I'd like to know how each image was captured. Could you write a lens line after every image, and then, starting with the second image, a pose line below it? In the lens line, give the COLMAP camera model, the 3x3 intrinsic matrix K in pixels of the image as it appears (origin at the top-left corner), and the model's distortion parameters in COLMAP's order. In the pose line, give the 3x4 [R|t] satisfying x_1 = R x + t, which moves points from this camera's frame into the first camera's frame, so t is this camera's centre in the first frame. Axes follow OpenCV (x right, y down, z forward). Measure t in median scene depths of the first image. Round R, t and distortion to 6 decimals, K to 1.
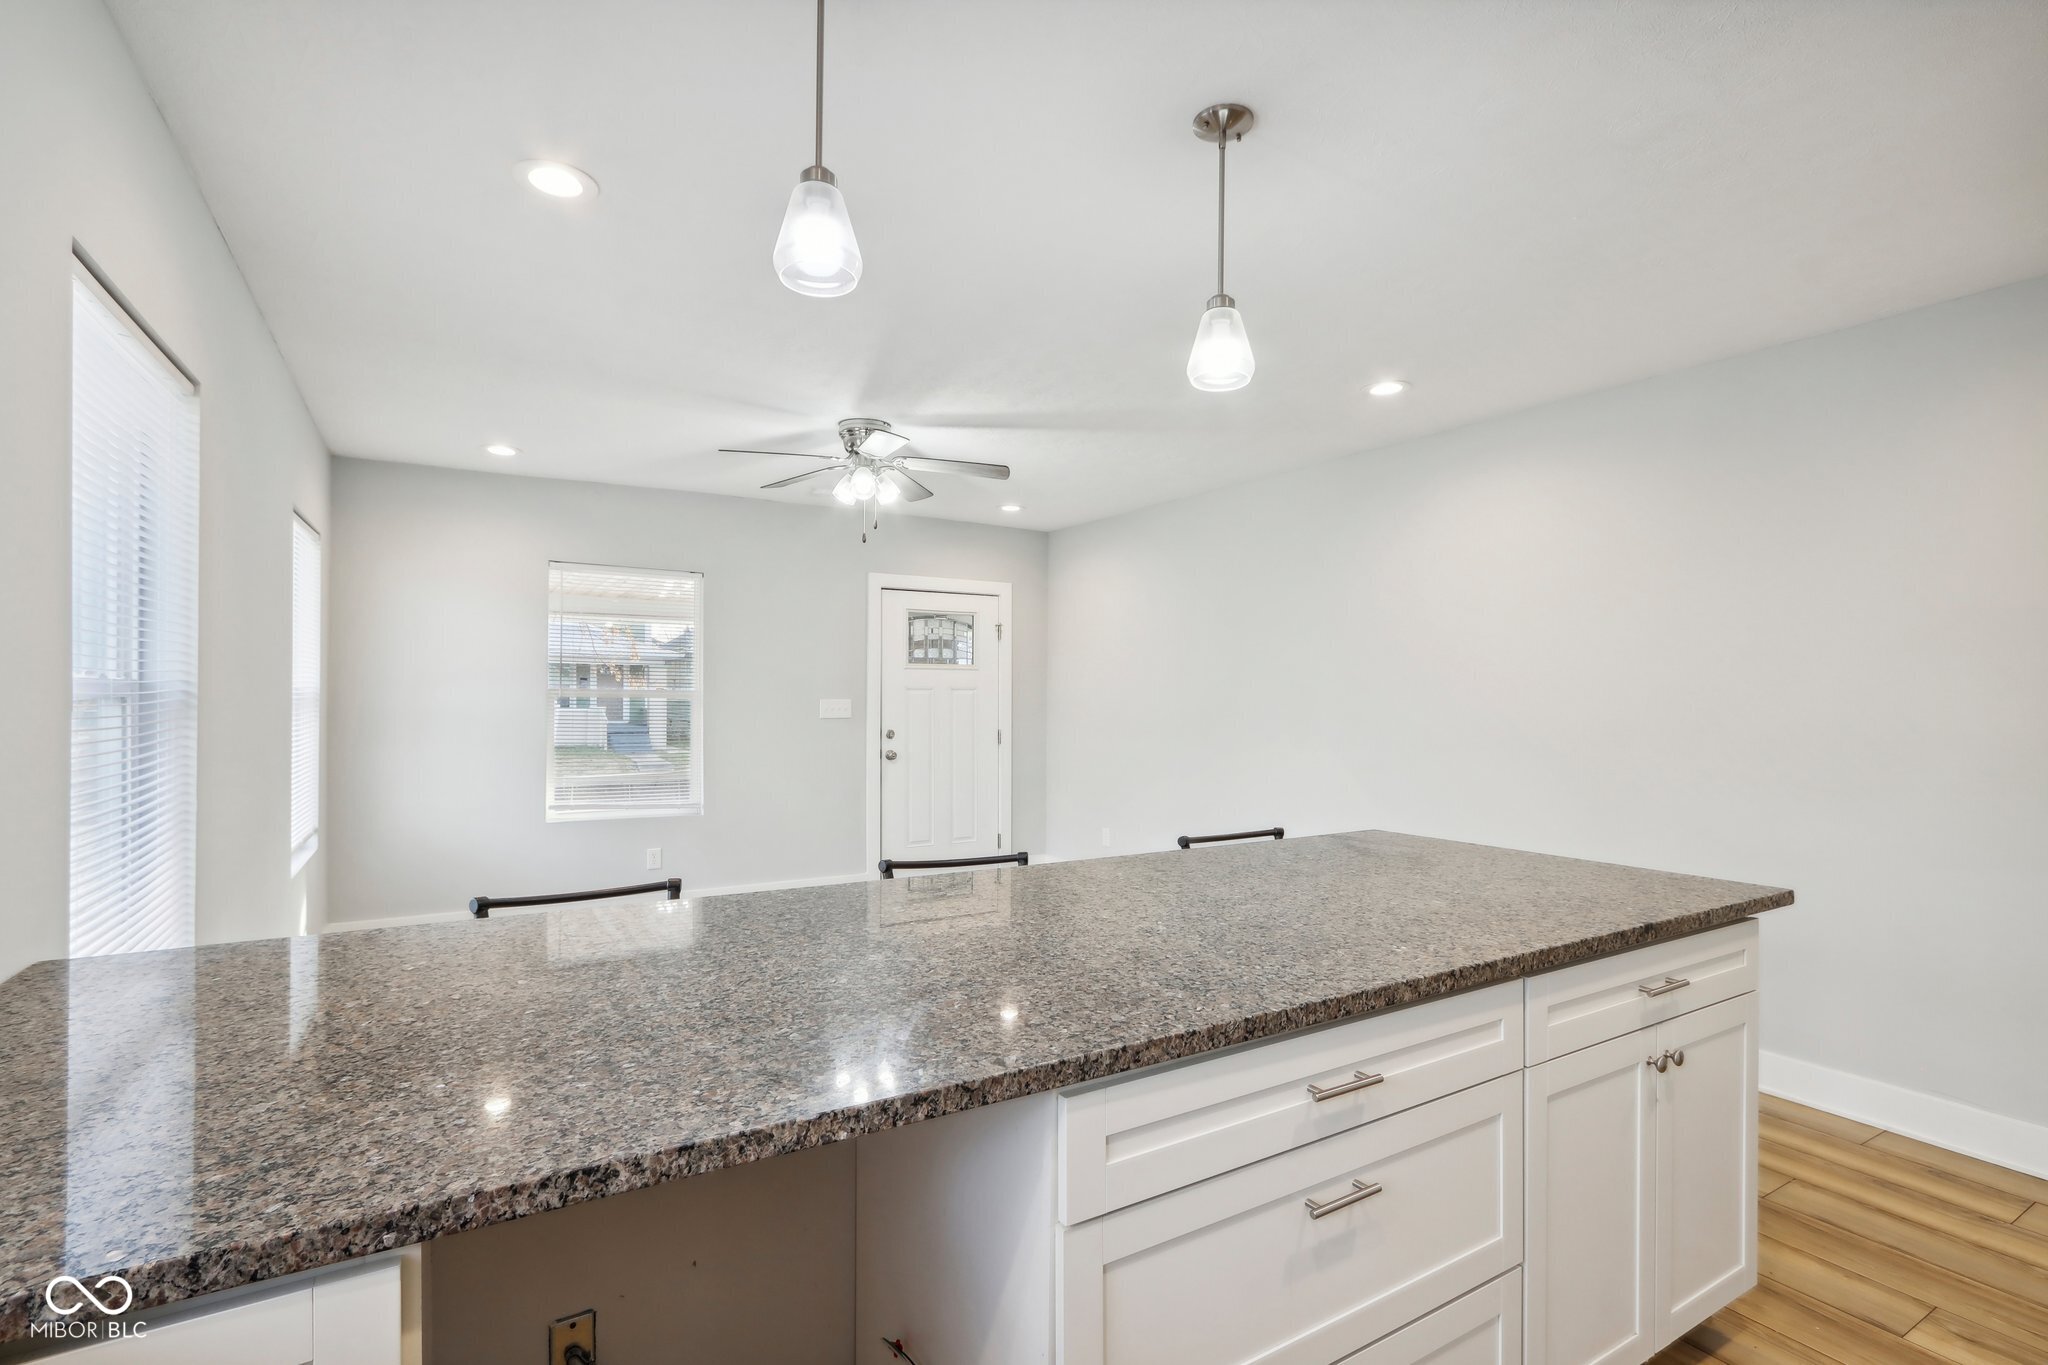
lens RADIAL K [[956.1, 0, 1026.3], [0, 956.1, 676.2], [0, 0, 1]] dist [-0.005009, -0.000439]
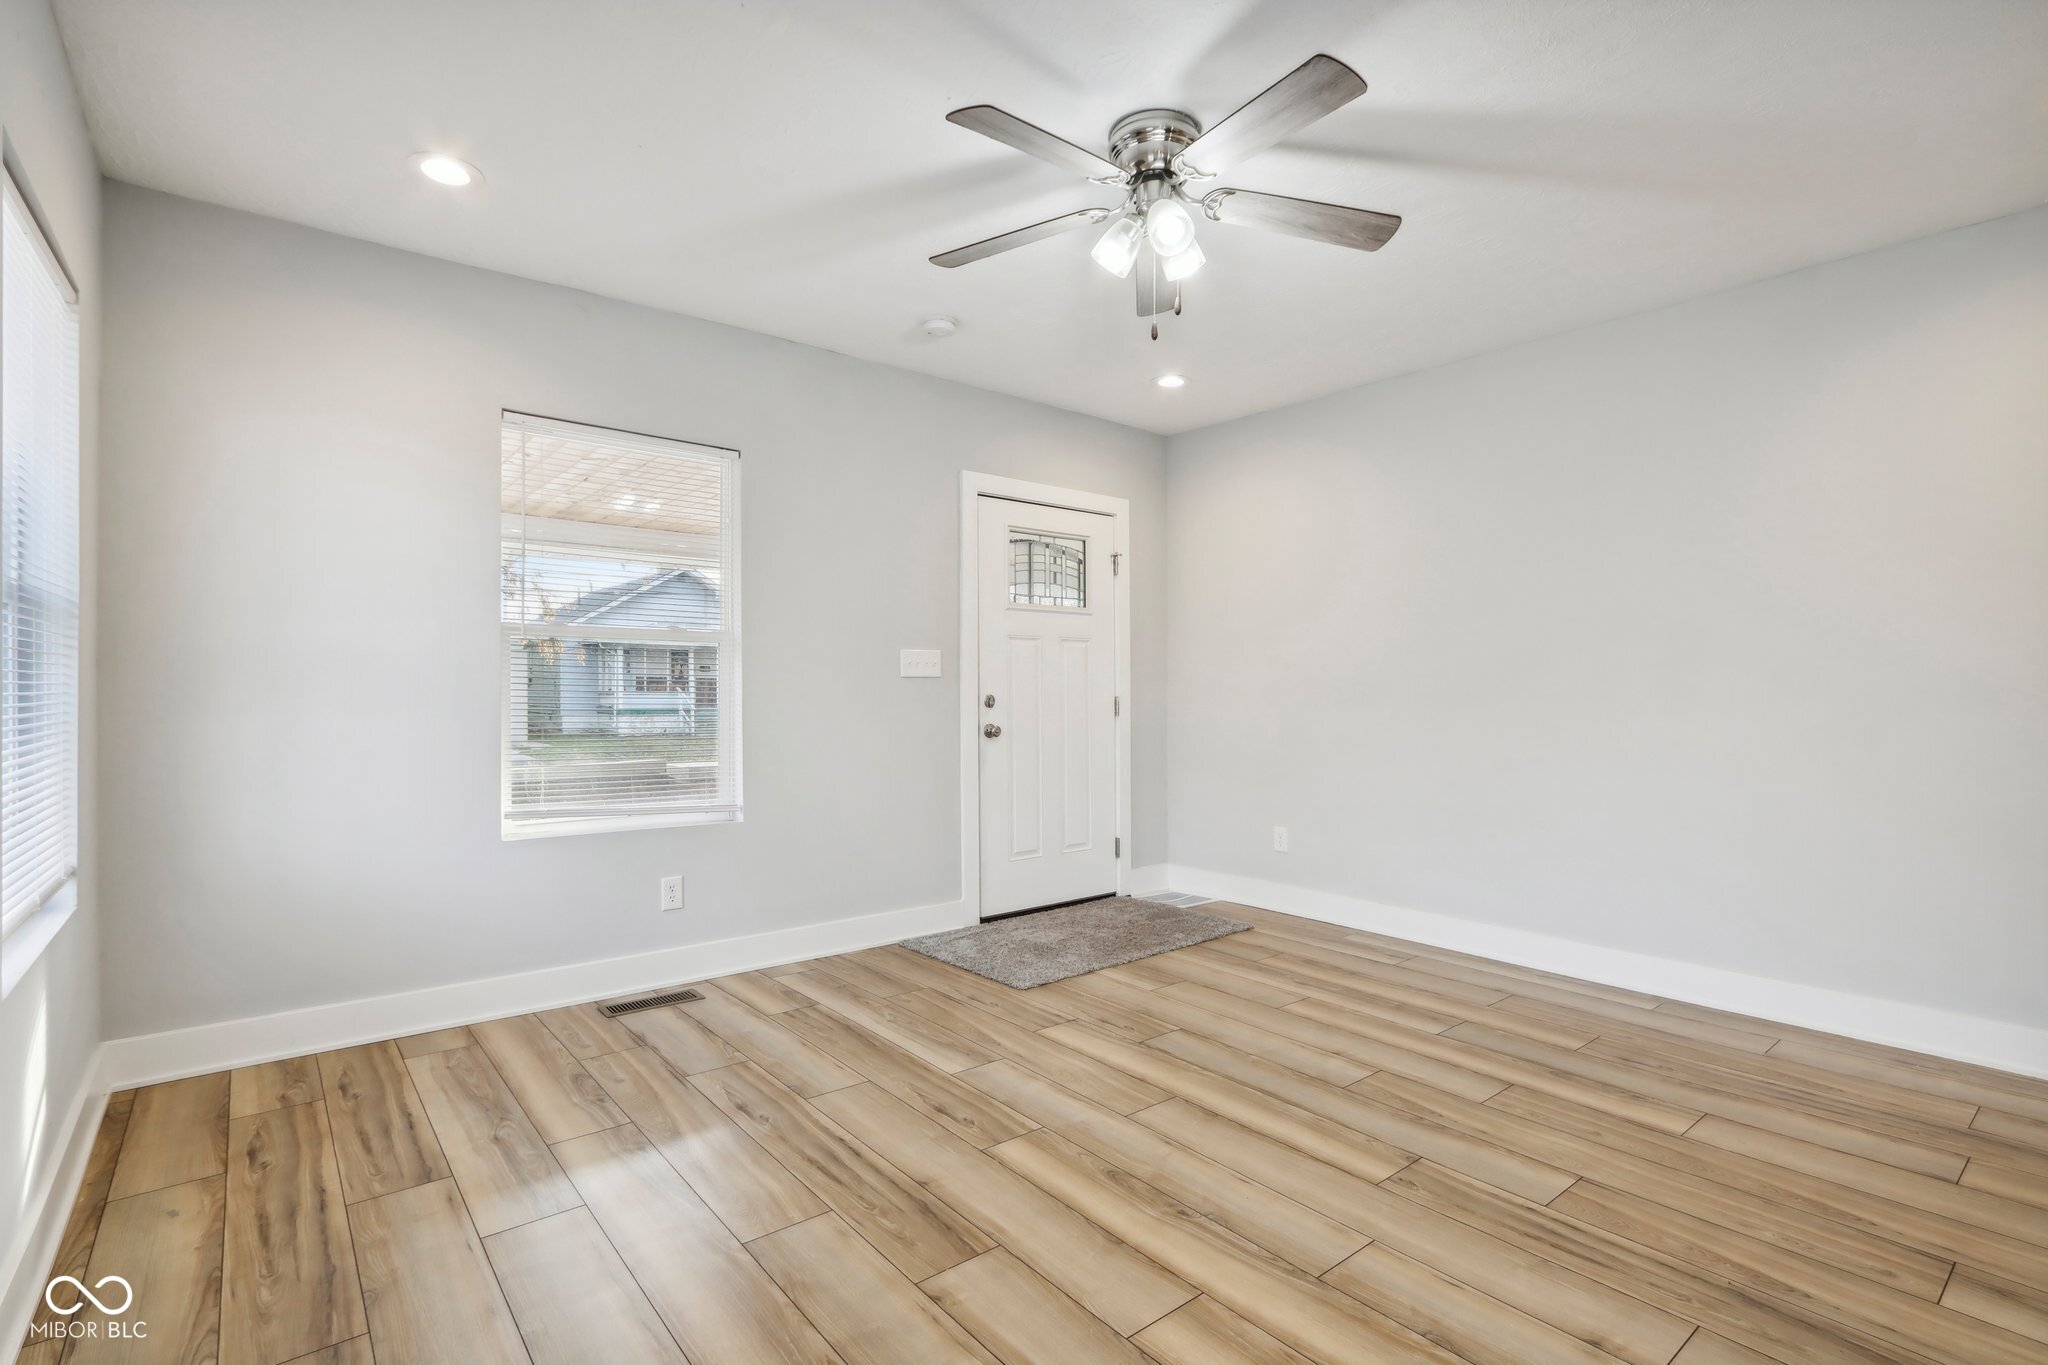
lens RADIAL K [[956.1, 0, 1020.5], [0, 956.1, 674.1], [0, 0, 1]] dist [-0.005009, -0.000439]
pose [[0.990604, -0.002358, 0.136741, -0.218870], [0.001703, 0.999987, 0.004906, 0.037649], [-0.136750, -0.004627, 0.990595, 0.299302]]
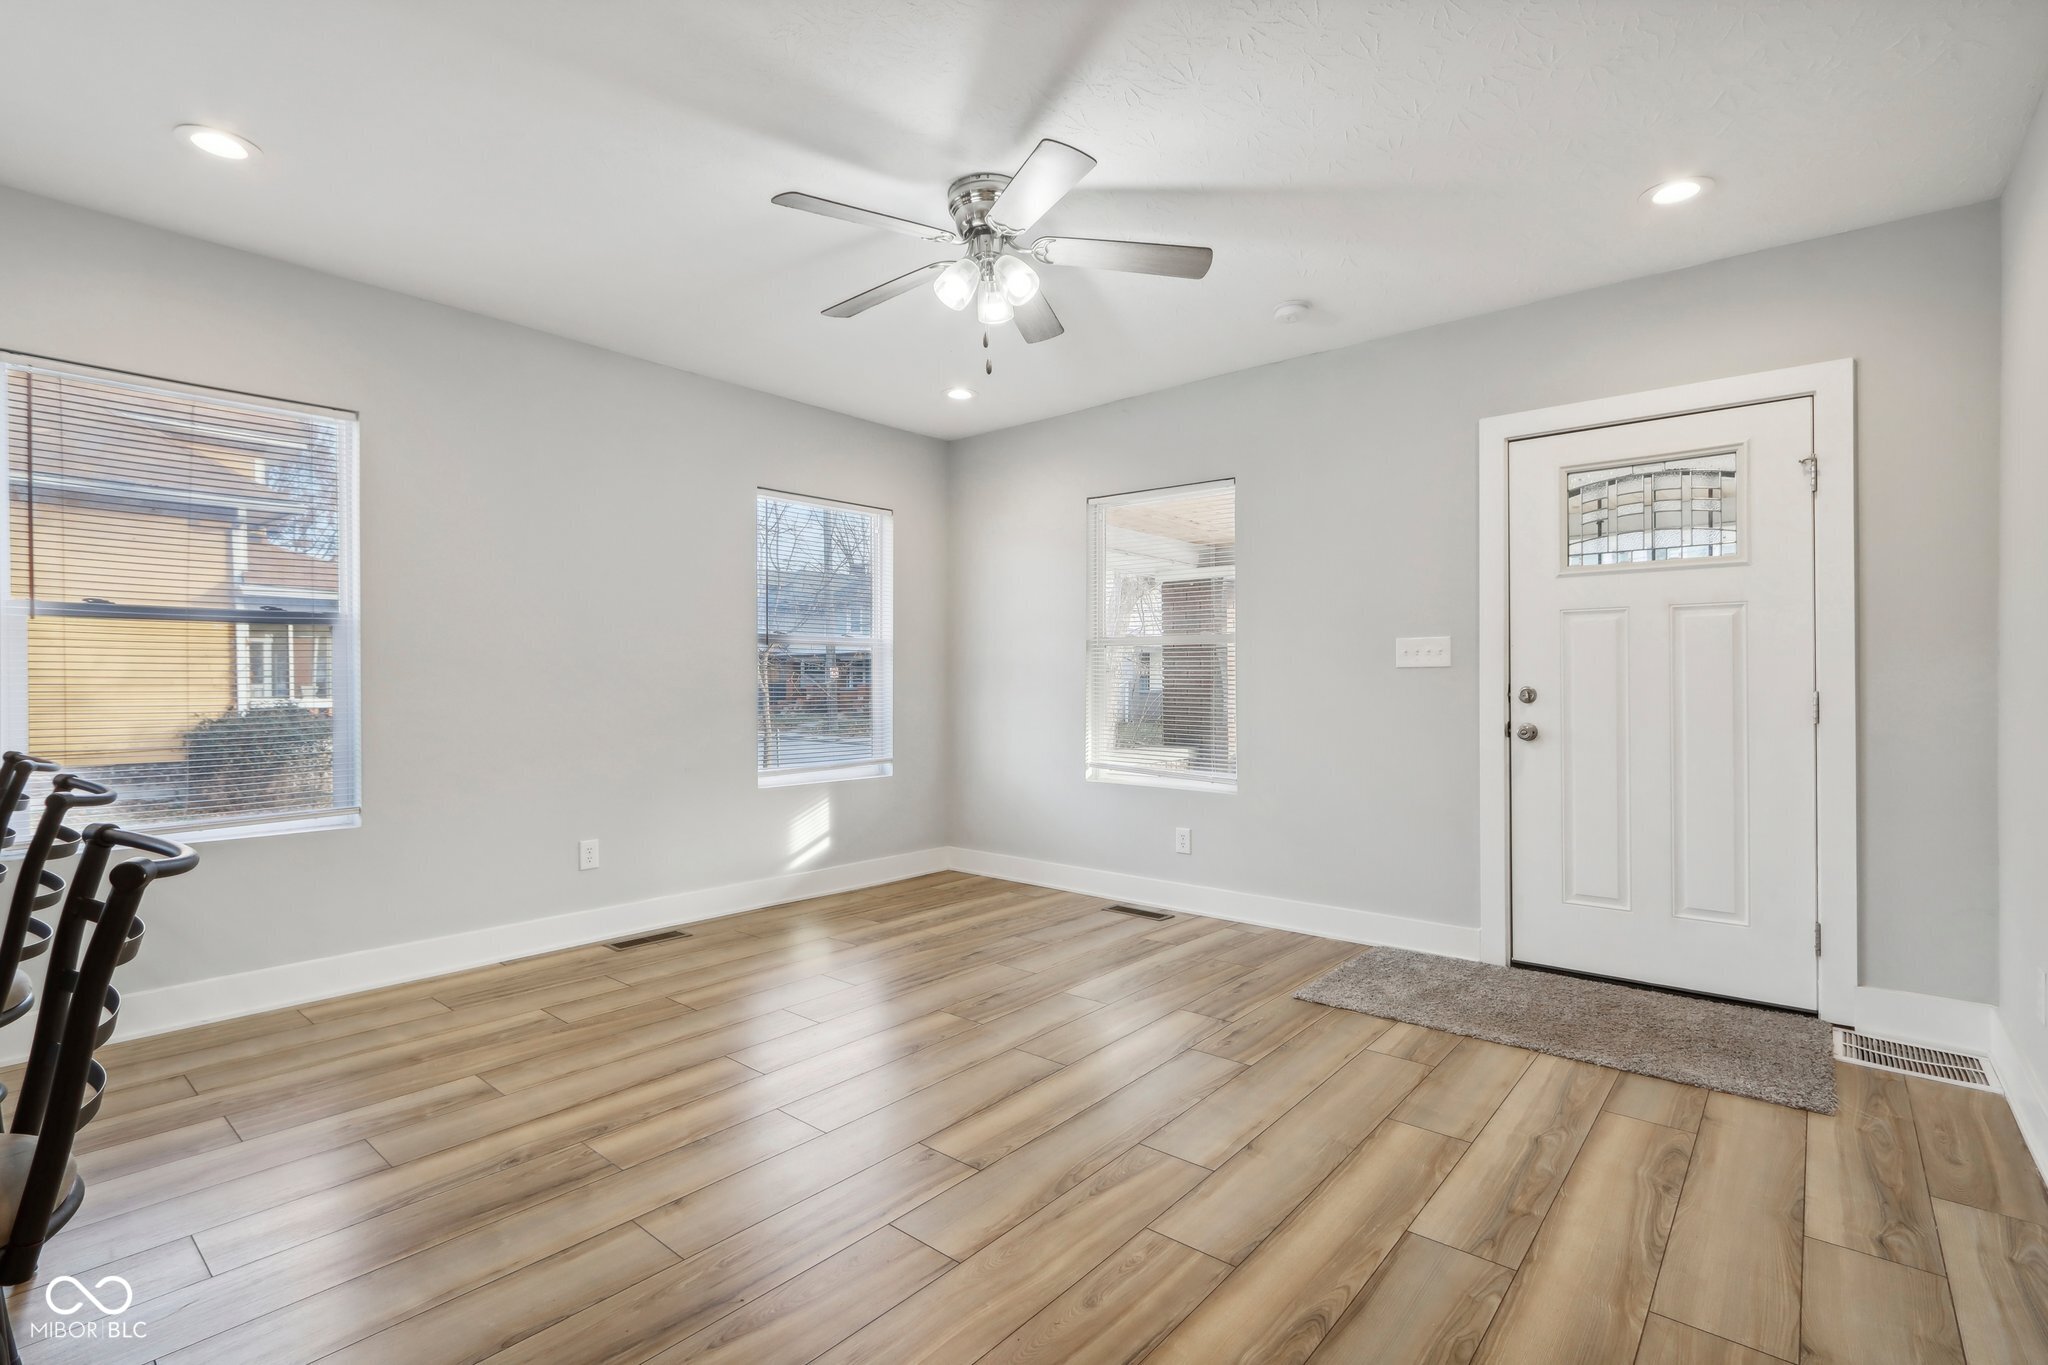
lens RADIAL K [[956.1, 0, 1008.5], [0, 956.1, 684.7], [0, 0, 1]] dist [-0.005009, -0.000439]
pose [[0.306787, -0.004941, -0.951765, 0.303985], [0.021021, 0.999778, 0.001585, 0.047688], [0.951546, -0.020493, 0.306823, 0.540262]]
